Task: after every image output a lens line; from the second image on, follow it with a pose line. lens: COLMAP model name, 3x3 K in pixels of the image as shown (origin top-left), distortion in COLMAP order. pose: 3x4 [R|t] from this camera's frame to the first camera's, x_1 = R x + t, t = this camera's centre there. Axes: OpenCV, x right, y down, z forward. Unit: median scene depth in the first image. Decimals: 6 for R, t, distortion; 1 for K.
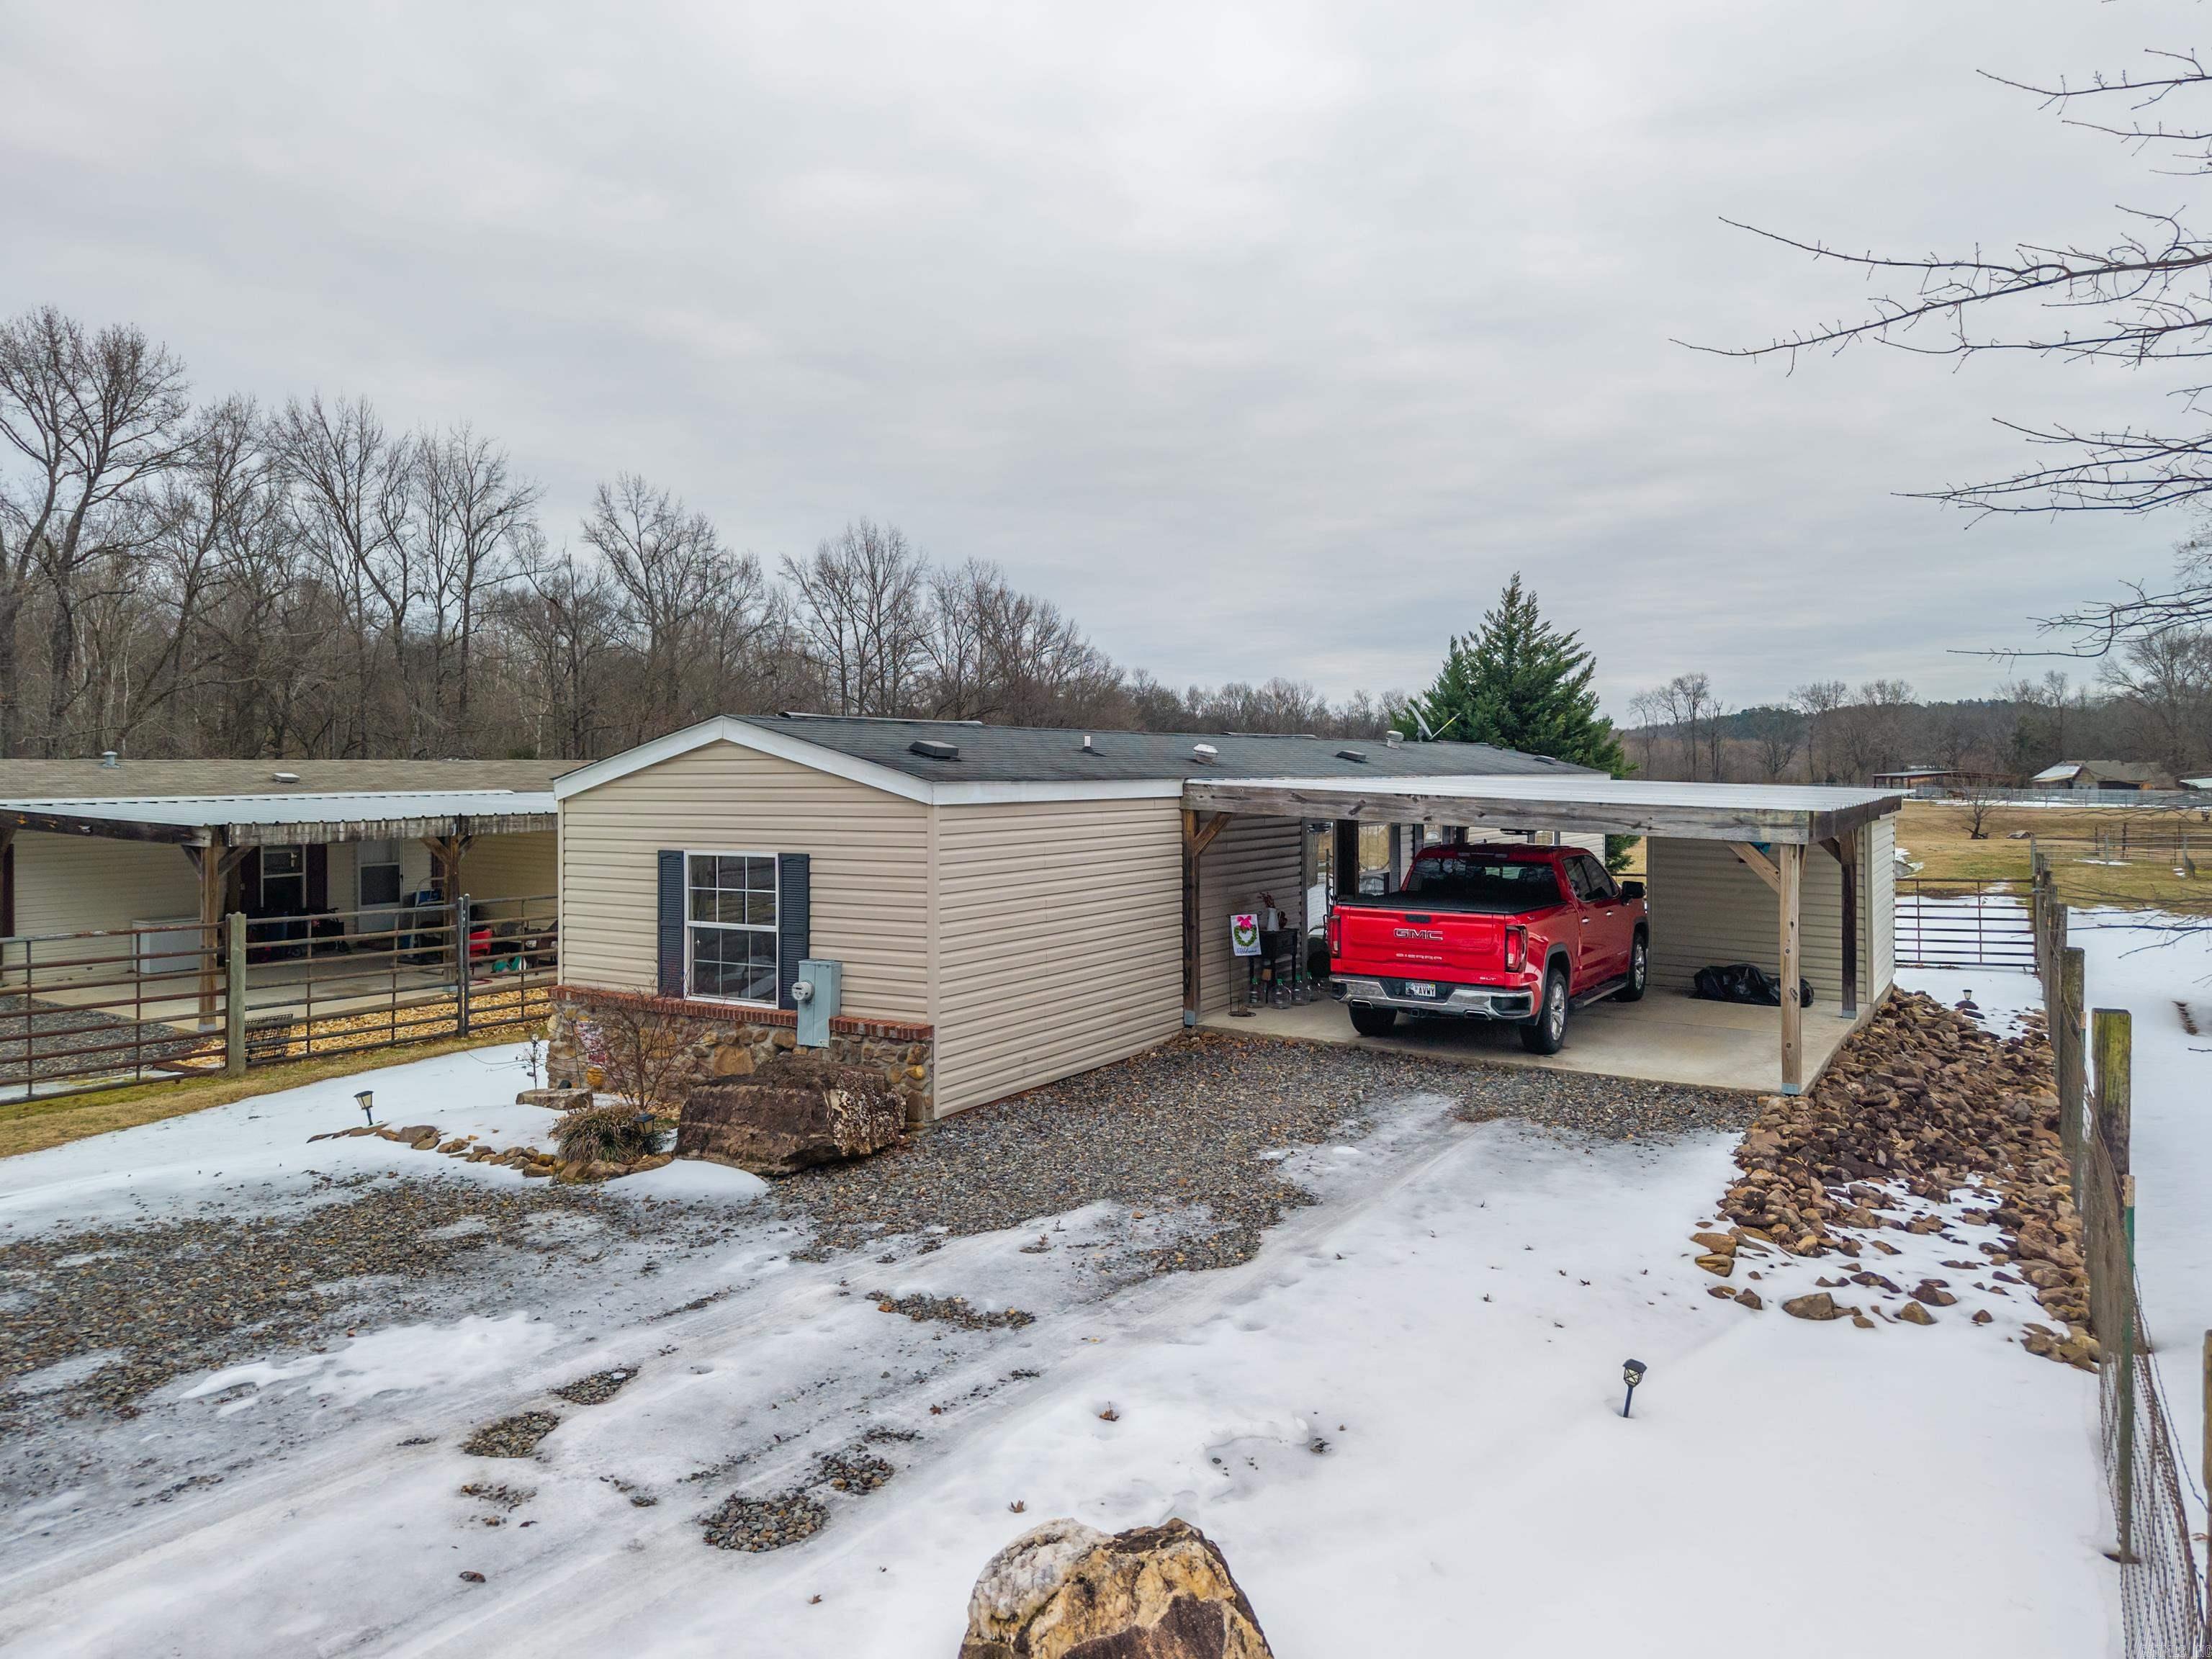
lens RADIAL K [[1514.2, 0, 1099.6], [0, 1514.2, 834.2], [0, 0, 1]] dist [0.005525, -0.009514]
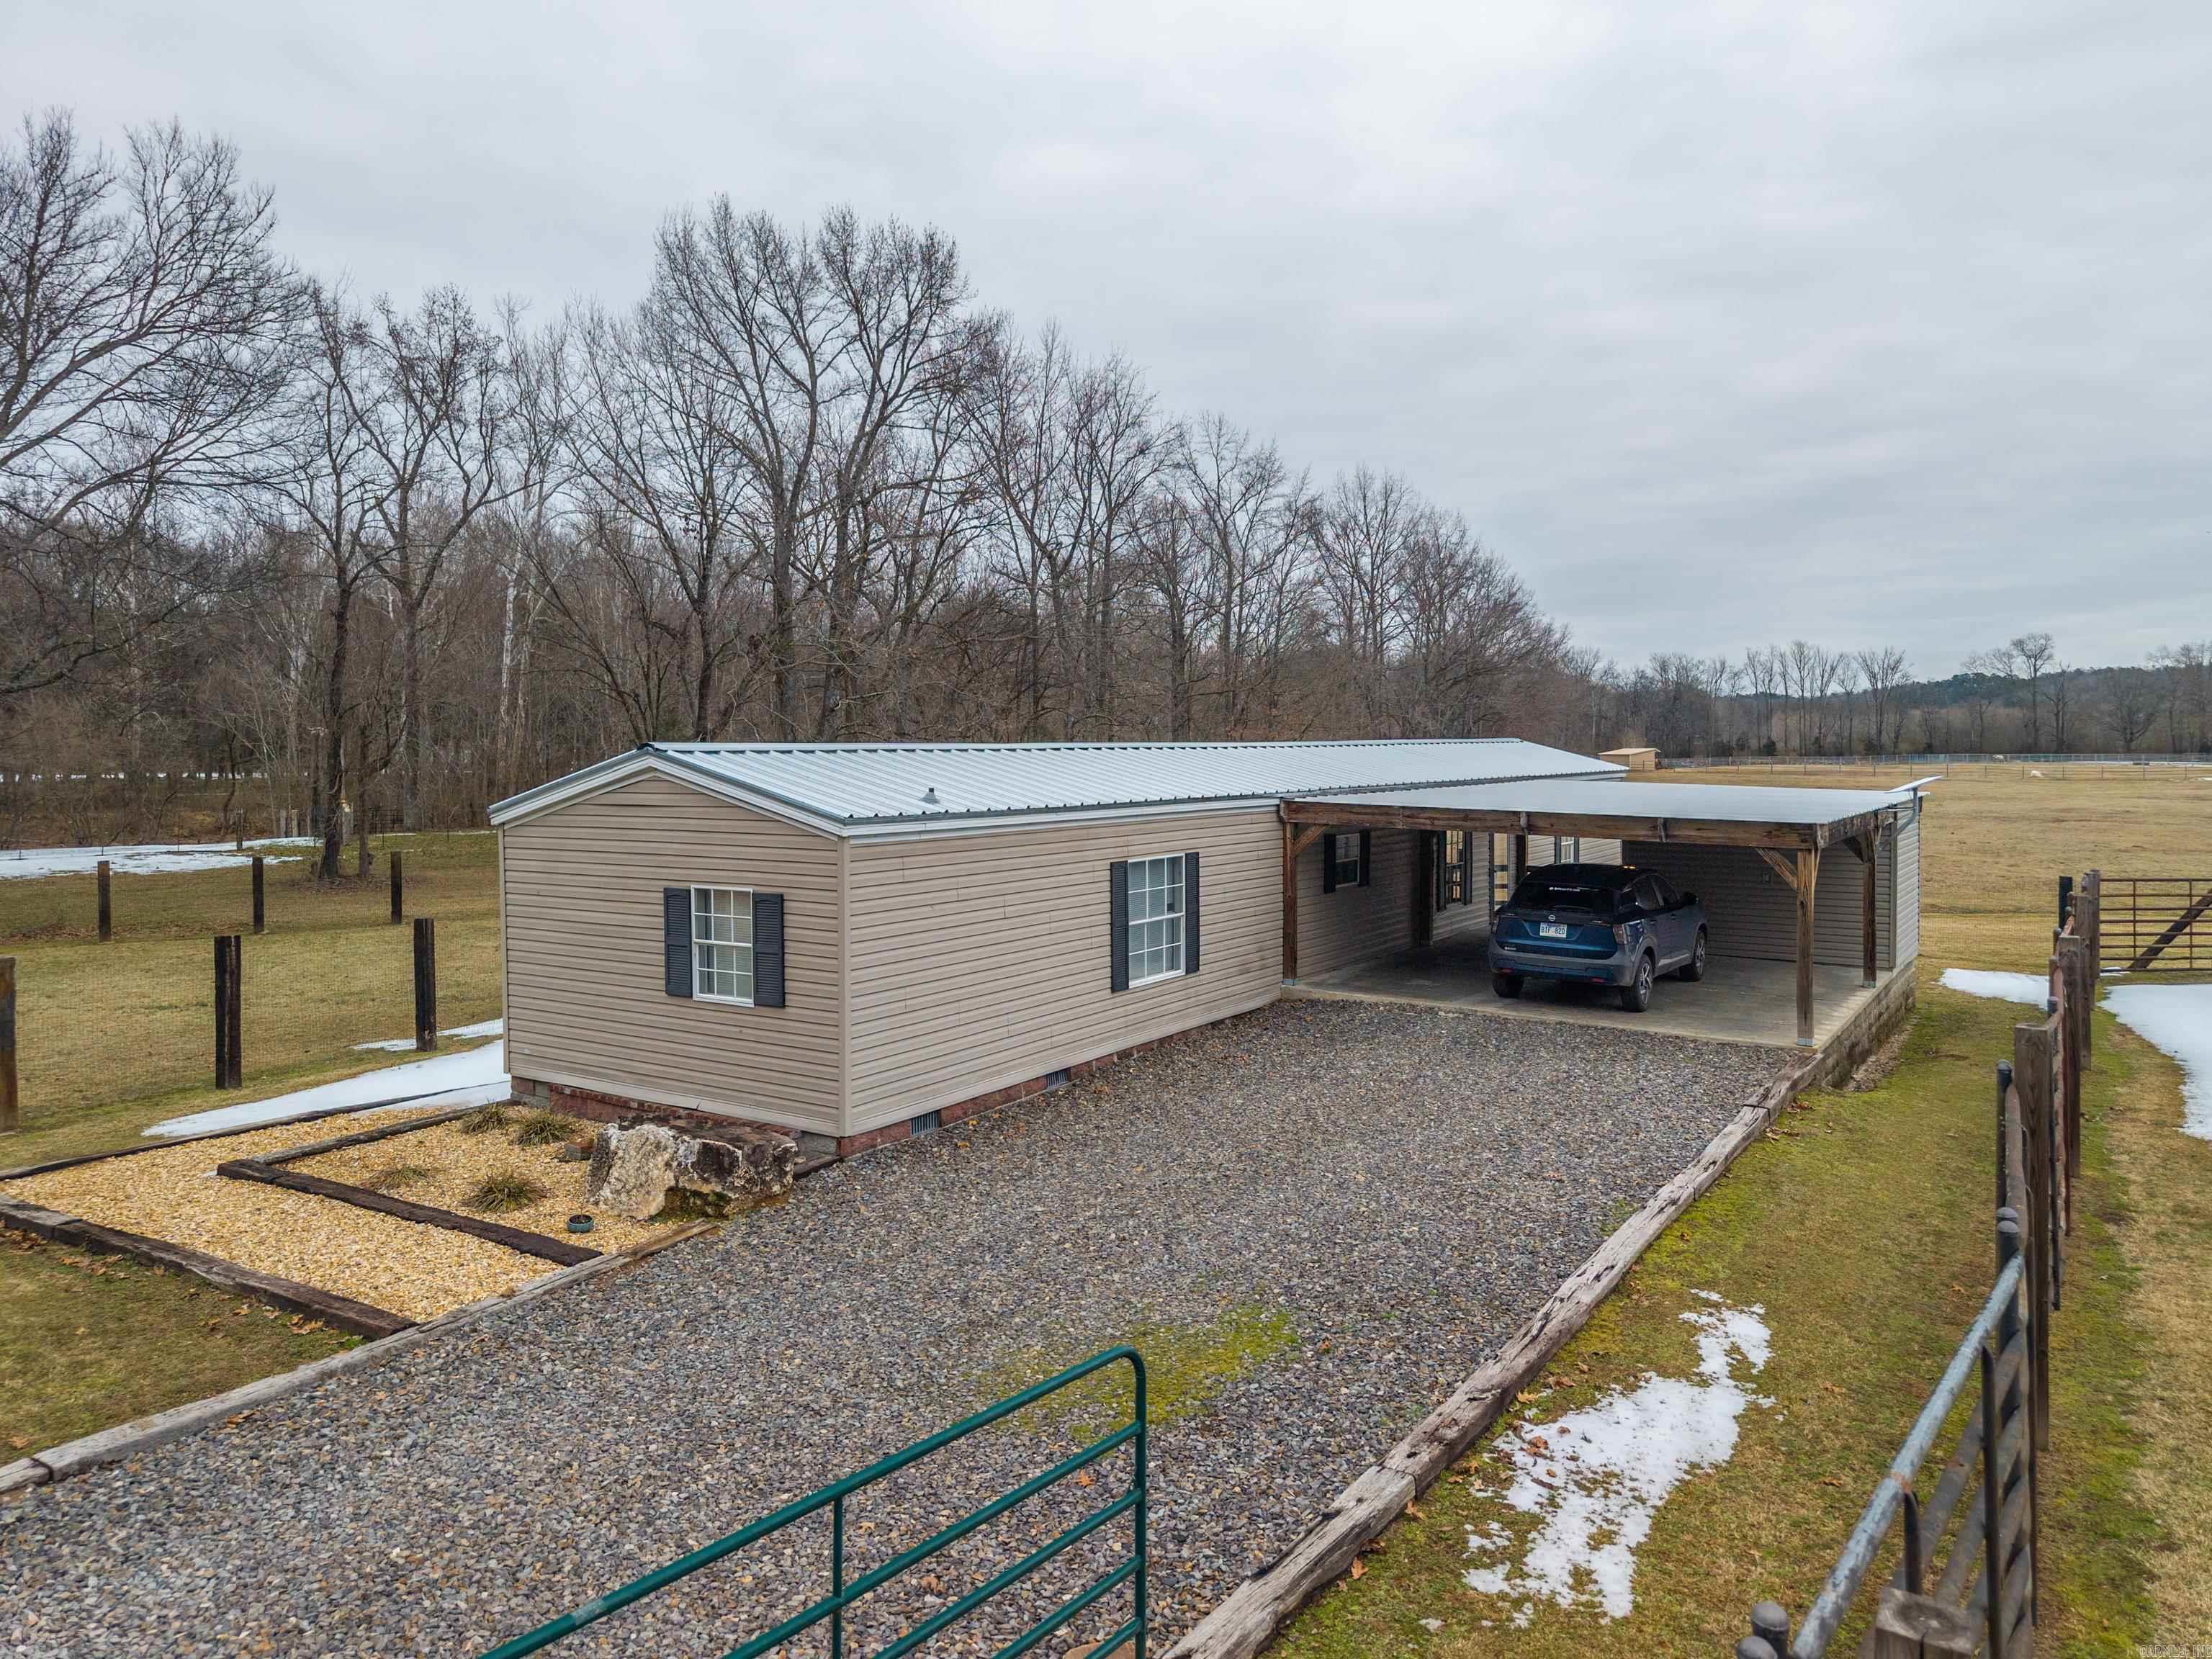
lens RADIAL K [[1514.2, 0, 1073.9], [0, 1514.2, 732.6], [0, 0, 1]] dist [0.005525, -0.009514]
pose [[0.997342, -0.003574, -0.072769, -0.369201], [0.000071, 0.998843, -0.048084, -0.004213], [0.072856, 0.047951, 0.996189, 0.115700]]
